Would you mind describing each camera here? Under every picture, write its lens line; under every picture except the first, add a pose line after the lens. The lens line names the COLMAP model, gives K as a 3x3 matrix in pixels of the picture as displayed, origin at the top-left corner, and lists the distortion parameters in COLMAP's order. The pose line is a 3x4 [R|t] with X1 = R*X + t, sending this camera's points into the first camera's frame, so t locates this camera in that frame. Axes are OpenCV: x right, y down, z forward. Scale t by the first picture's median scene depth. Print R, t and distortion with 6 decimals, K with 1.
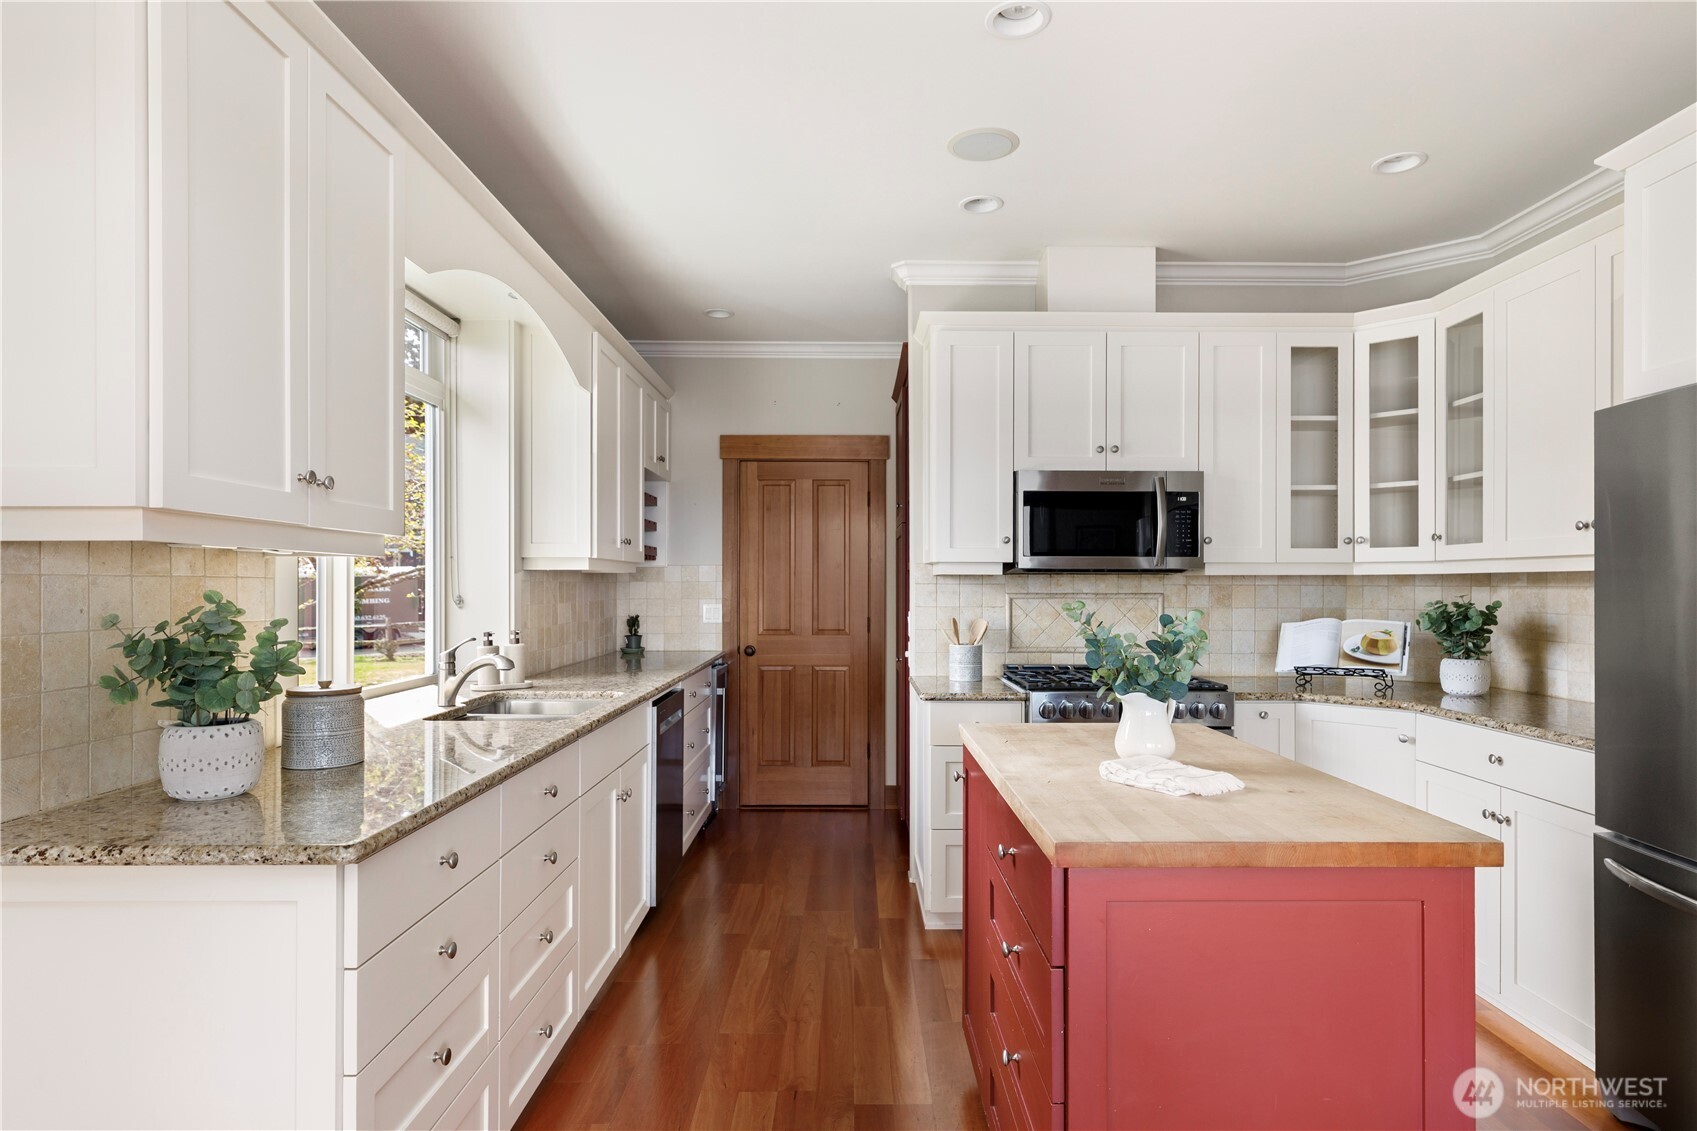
lens RADIAL K [[935.5, 0, 856.9], [0, 935.5, 583.7], [0, 0, 1]] dist [0.006257, 0.000286]
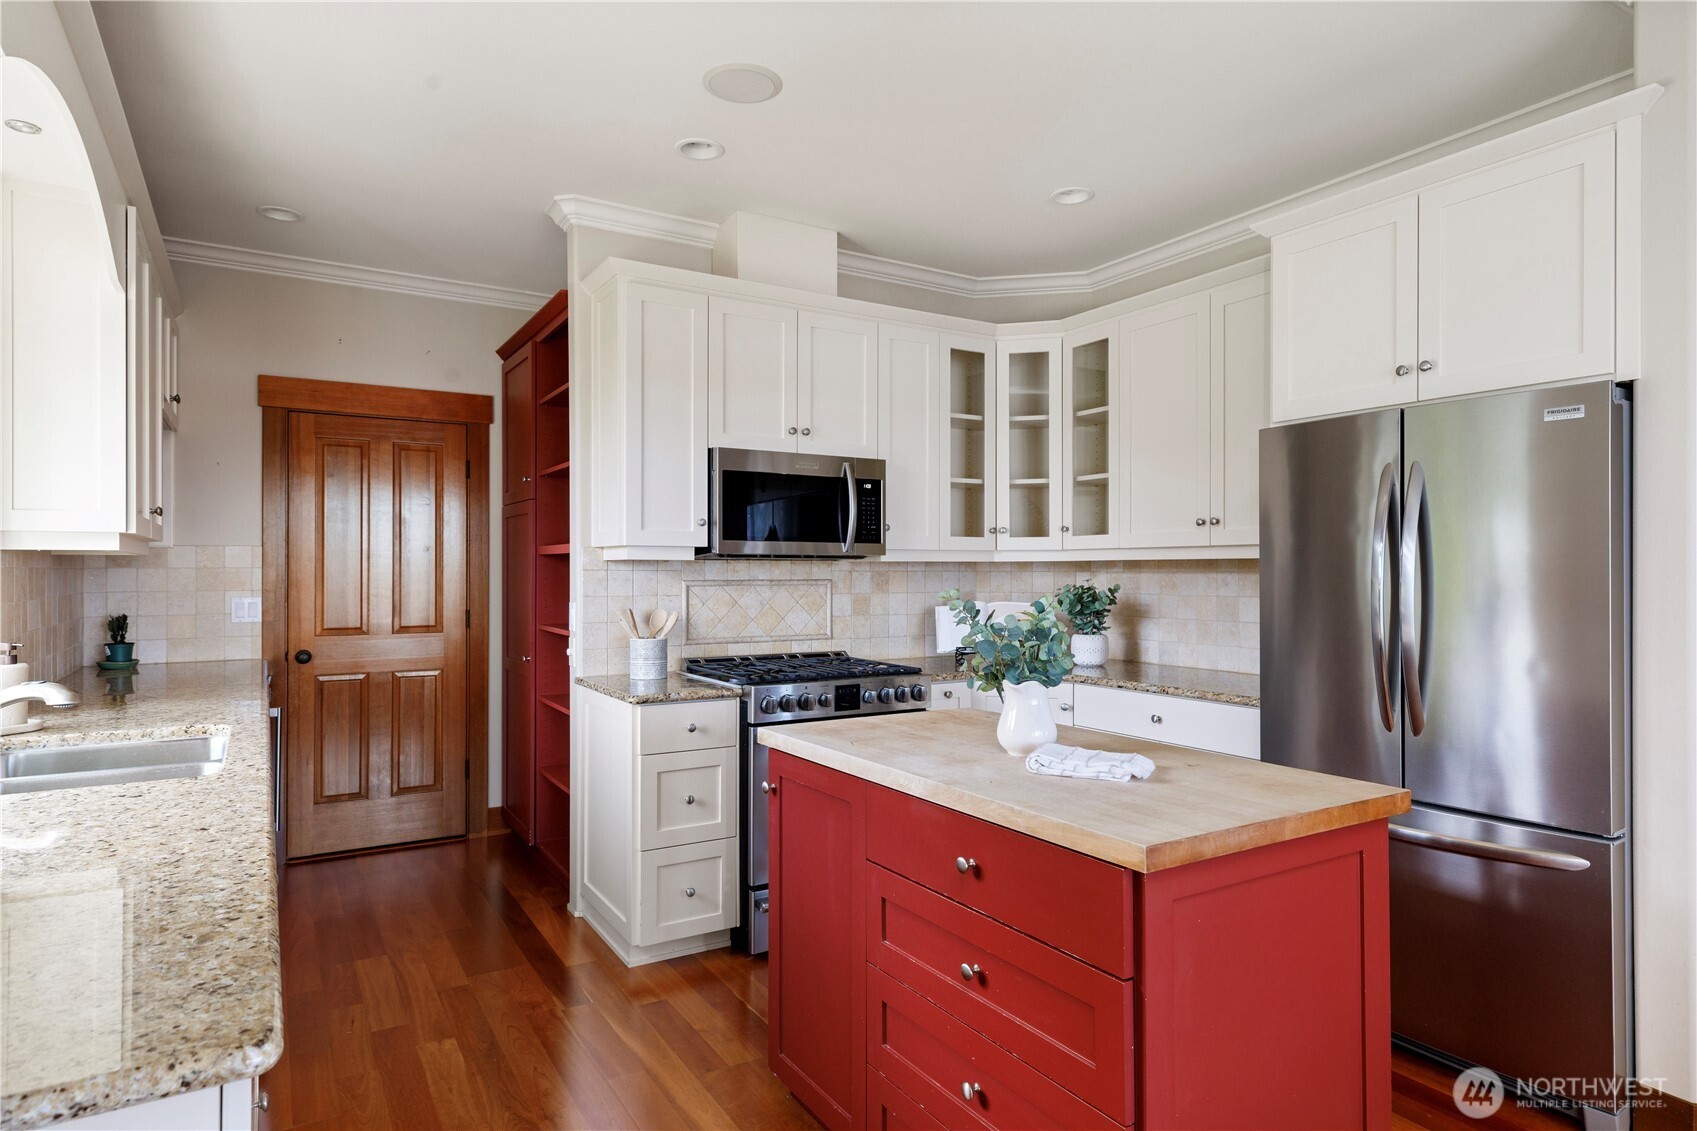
lens RADIAL K [[960.2, 0, 848.5], [0, 960.2, 565.5], [0, 0, 1]] dist [0.017555, -0.000332]
pose [[0.859752, 0.001363, 0.510710, -0.196266], [0.000989, 0.999990, -0.004335, -0.000165], [-0.510710, 0.004232, 0.859742, 0.117925]]
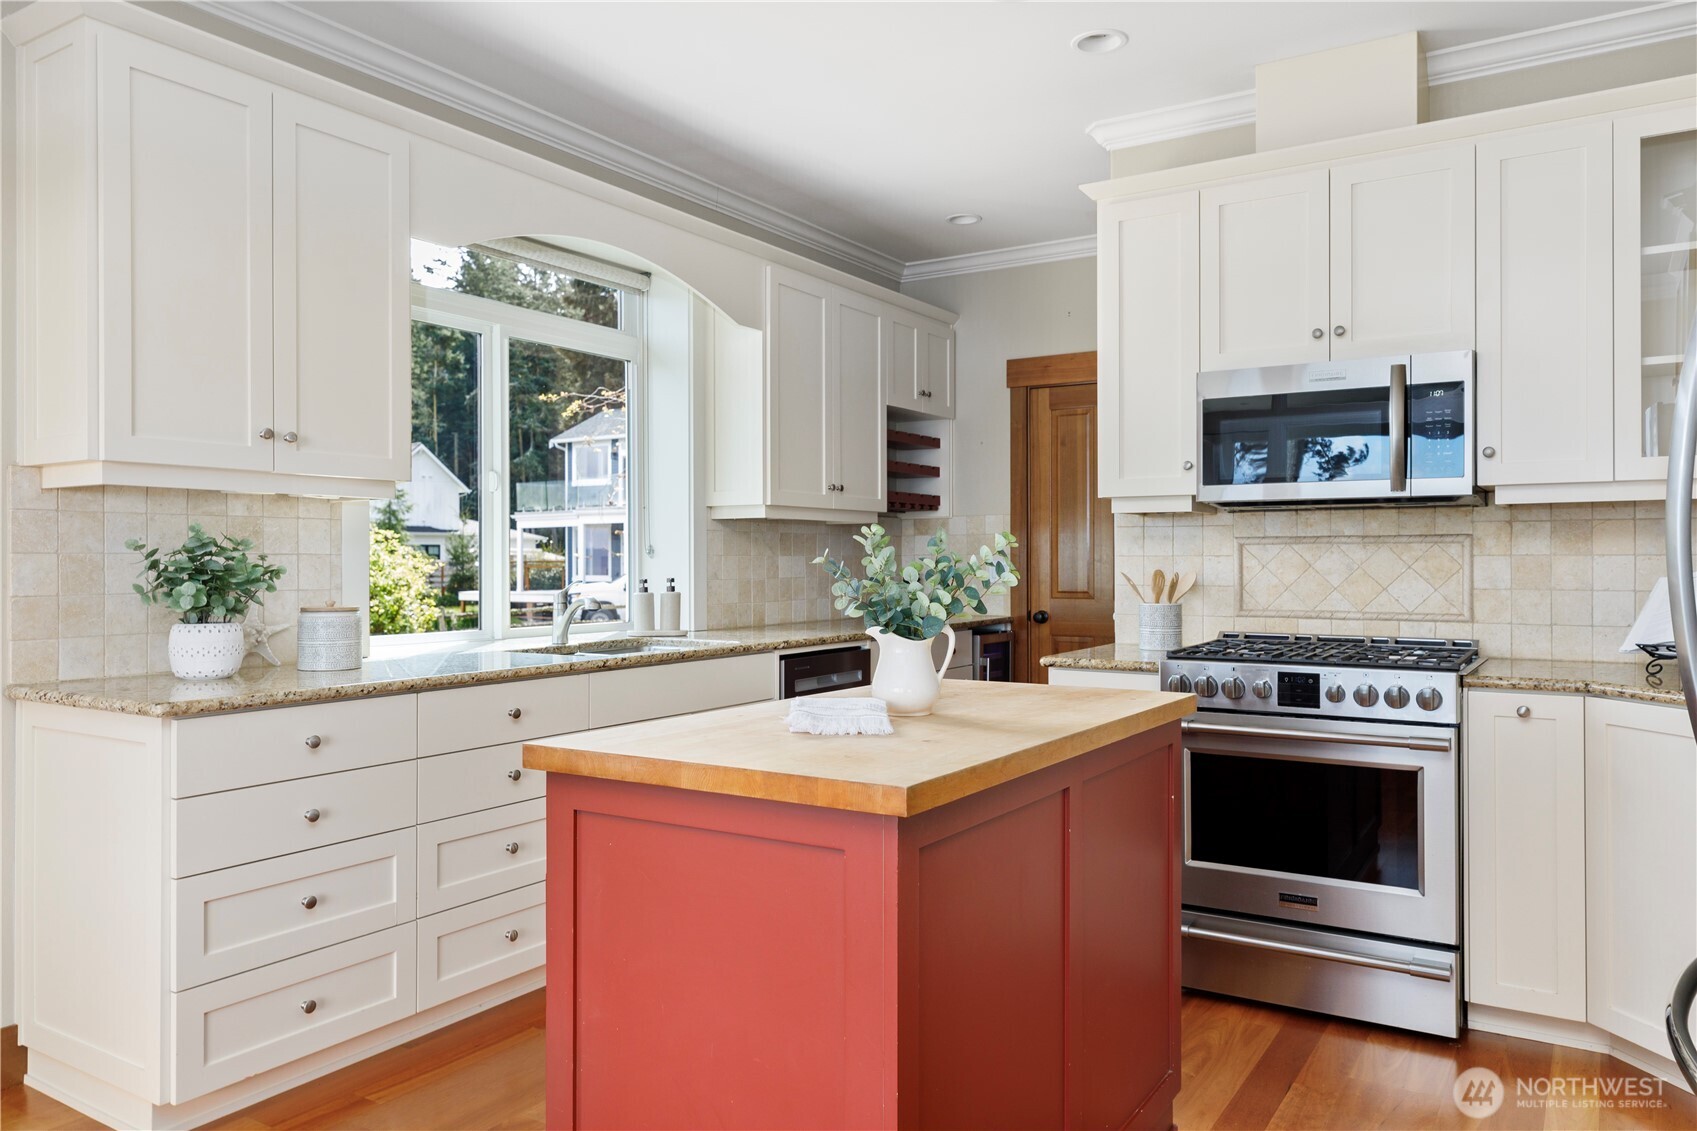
lens RADIAL K [[1178.6, 0, 848.5], [0, 1178.6, 565.5], [0, 0, 1]] dist [0.006963, 0.004809]
pose [[0.842496, -0.000006, -0.538702, 0.443157], [0.004309, 0.999968, 0.006729, 0.027026], [0.538685, -0.007991, 0.842469, 0.038278]]
